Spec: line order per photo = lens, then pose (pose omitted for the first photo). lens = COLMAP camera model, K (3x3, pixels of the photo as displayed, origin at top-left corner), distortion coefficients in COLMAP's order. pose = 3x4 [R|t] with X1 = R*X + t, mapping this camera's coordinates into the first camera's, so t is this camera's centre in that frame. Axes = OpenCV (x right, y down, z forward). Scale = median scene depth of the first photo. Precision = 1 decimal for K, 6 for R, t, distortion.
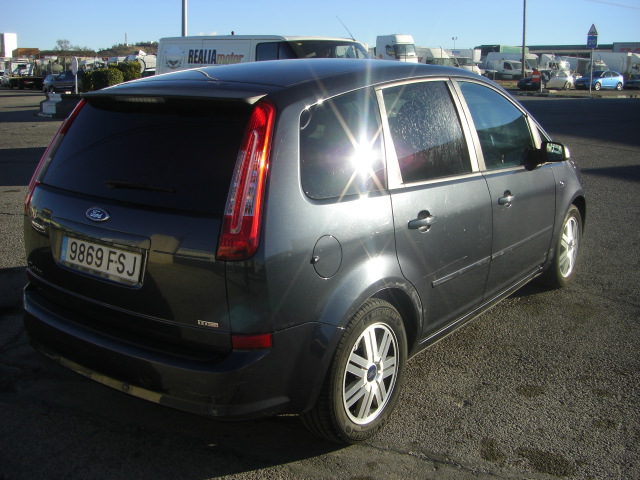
lens RADIAL K [[697.0, 0, 320.0], [0, 697.0, 240.0], [0, 0, 1]] dist [-0.160694, 0.056612]
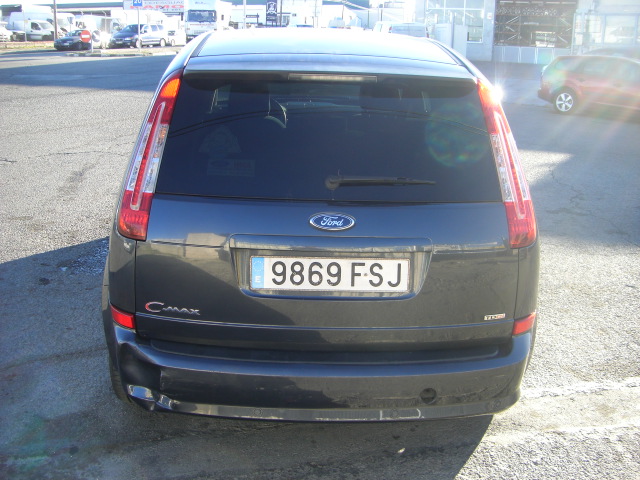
lens RADIAL K [[697.0, 0, 320.0], [0, 697.0, 240.0], [0, 0, 1]] dist [-0.160694, 0.056612]
pose [[0.792663, -0.156021, 0.589358, -0.813851], [0.121694, 0.987737, 0.097812, -0.096738], [-0.597391, -0.005811, 0.801929, 0.346383]]
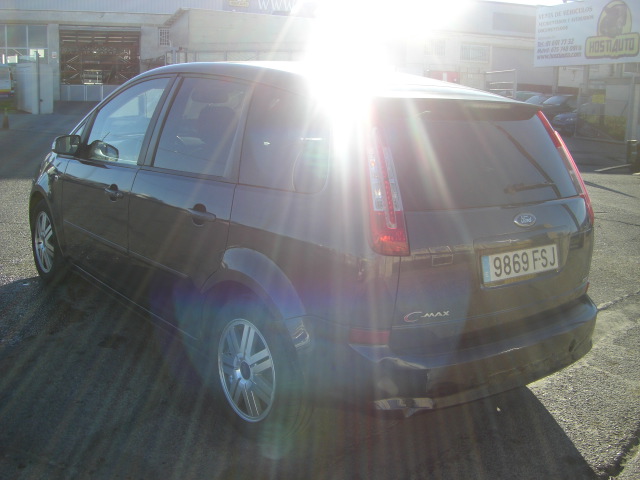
lens RADIAL K [[697.0, 0, 320.0], [0, 697.0, 240.0], [0, 0, 1]] dist [-0.160694, 0.056612]
pose [[0.278034, -0.192783, 0.941027, -1.359328], [0.186764, 0.971807, 0.143908, -0.209245], [-0.942240, 0.135739, 0.306201, 0.967691]]
